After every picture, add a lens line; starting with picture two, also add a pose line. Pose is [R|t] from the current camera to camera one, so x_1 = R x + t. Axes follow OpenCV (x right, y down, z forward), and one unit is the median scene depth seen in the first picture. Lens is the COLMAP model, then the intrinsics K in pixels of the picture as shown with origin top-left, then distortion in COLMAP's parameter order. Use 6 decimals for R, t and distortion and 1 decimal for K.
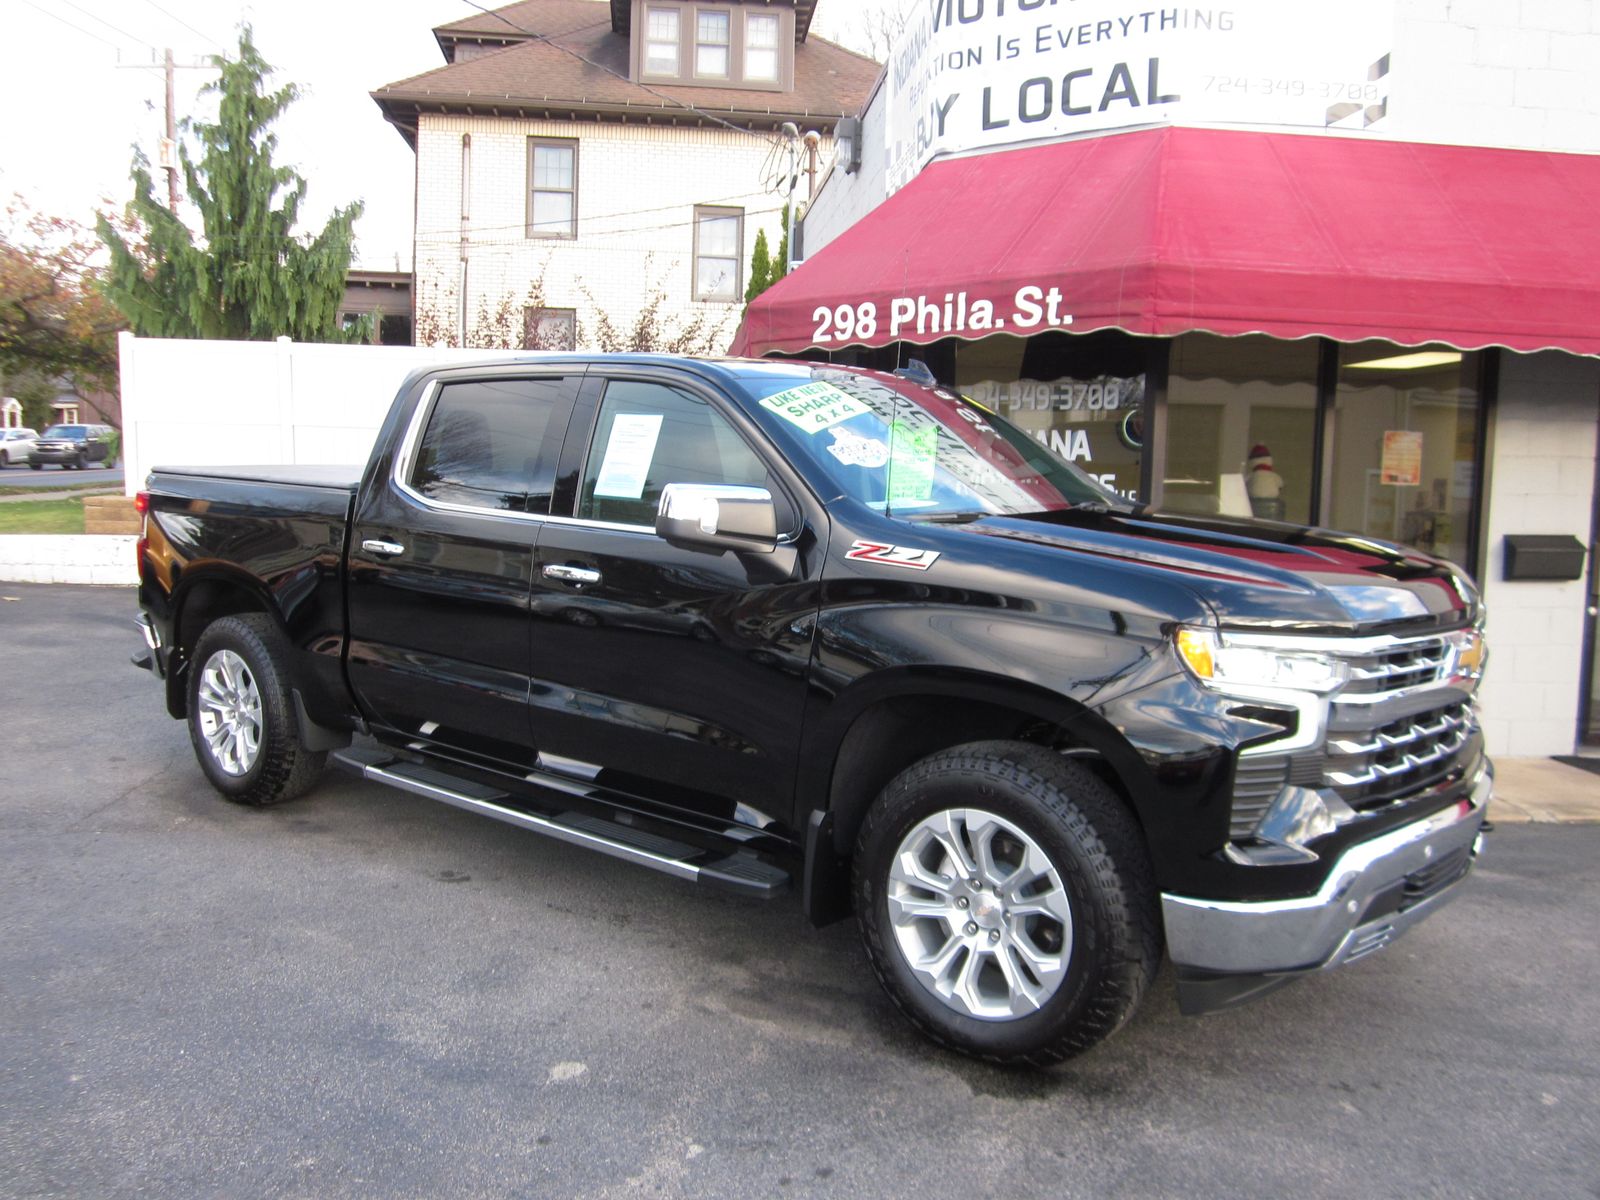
lens RADIAL K [[1354.6, 0, 805.9], [0, 1354.6, 599.1], [0, 0, 1]] dist [-0.029395, -0.015886]
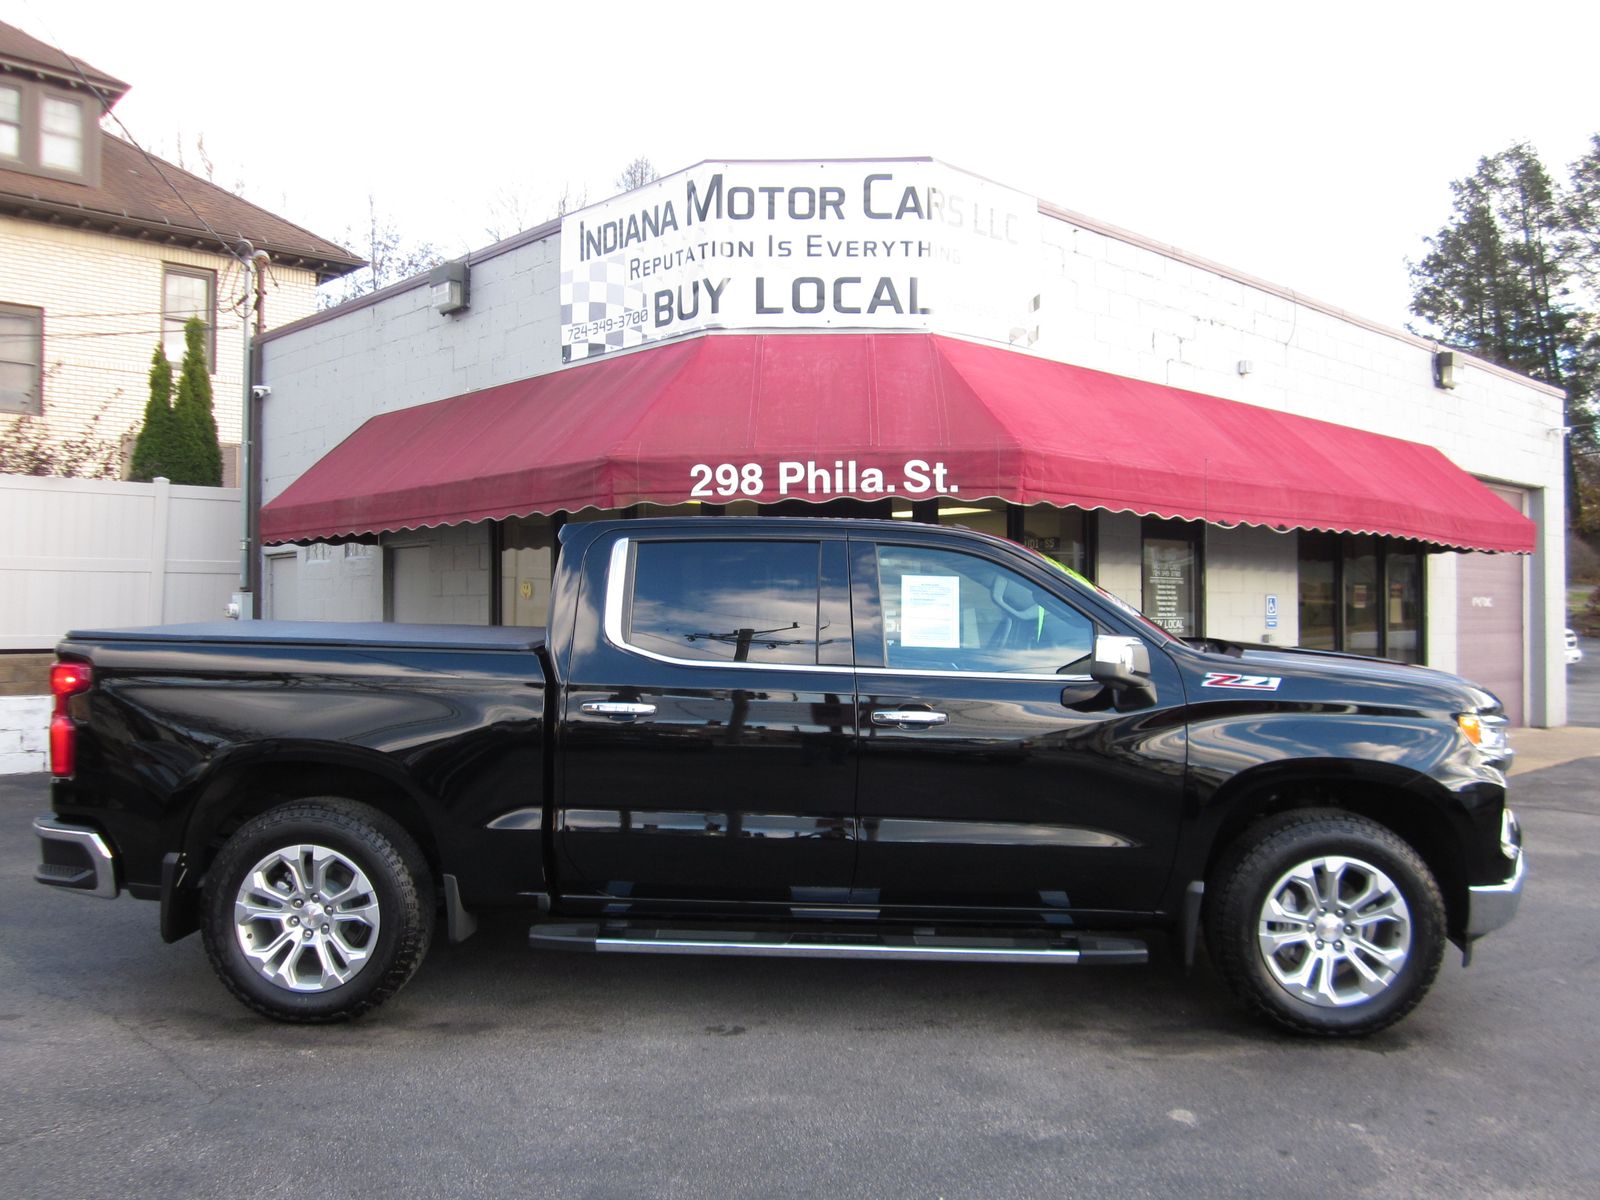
lens RADIAL K [[1349.0, 0, 818.7], [0, 1349.0, 595.6], [0, 0, 1]] dist [-0.033945, 0.001160]
pose [[0.786123, -0.018150, 0.617803, -0.636793], [0.074169, 0.995116, -0.065142, -0.035829], [-0.613604, 0.097031, 0.783630, 0.109741]]
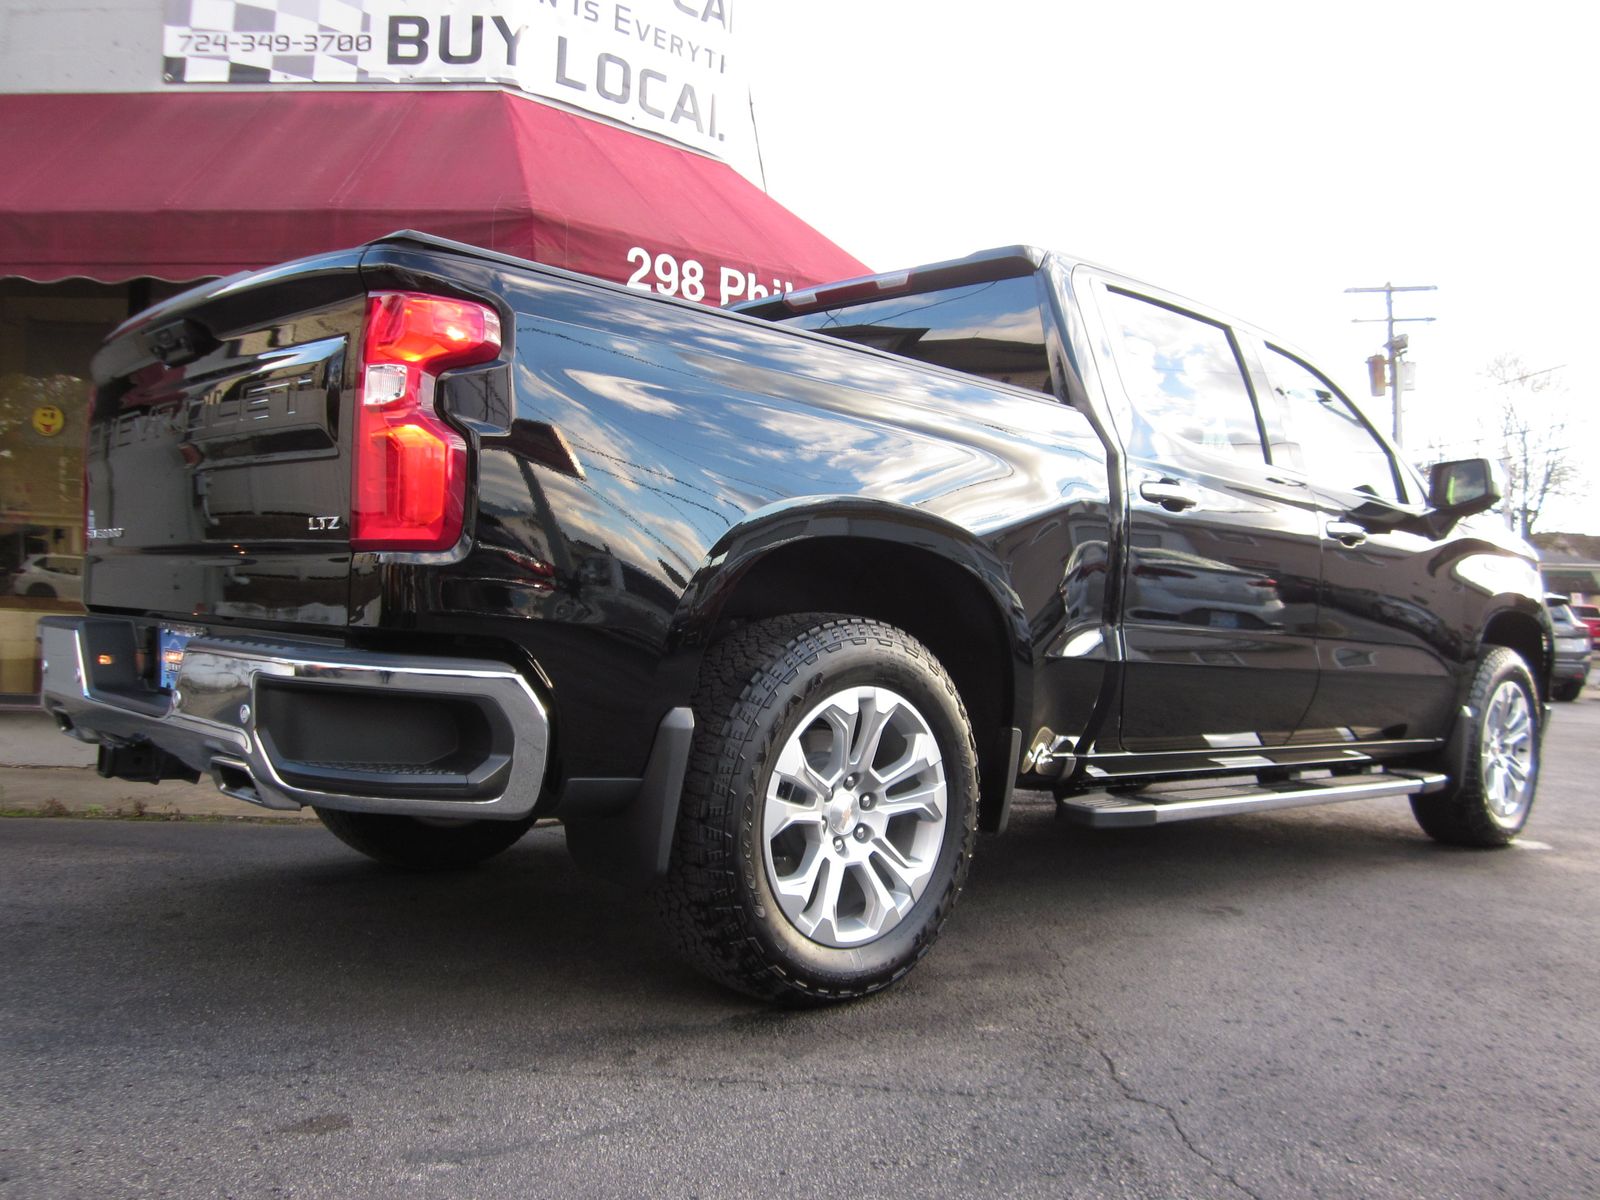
lens RADIAL K [[1335.9, 0, 798.1], [0, 1335.9, 598.6], [0, 0, 1]] dist [-0.029721, 0.003593]
pose [[0.147189, -0.001657, 0.989107, -0.834307], [0.063273, 0.997966, -0.007744, 0.007823], [-0.987082, 0.063724, 0.146995, 0.869984]]
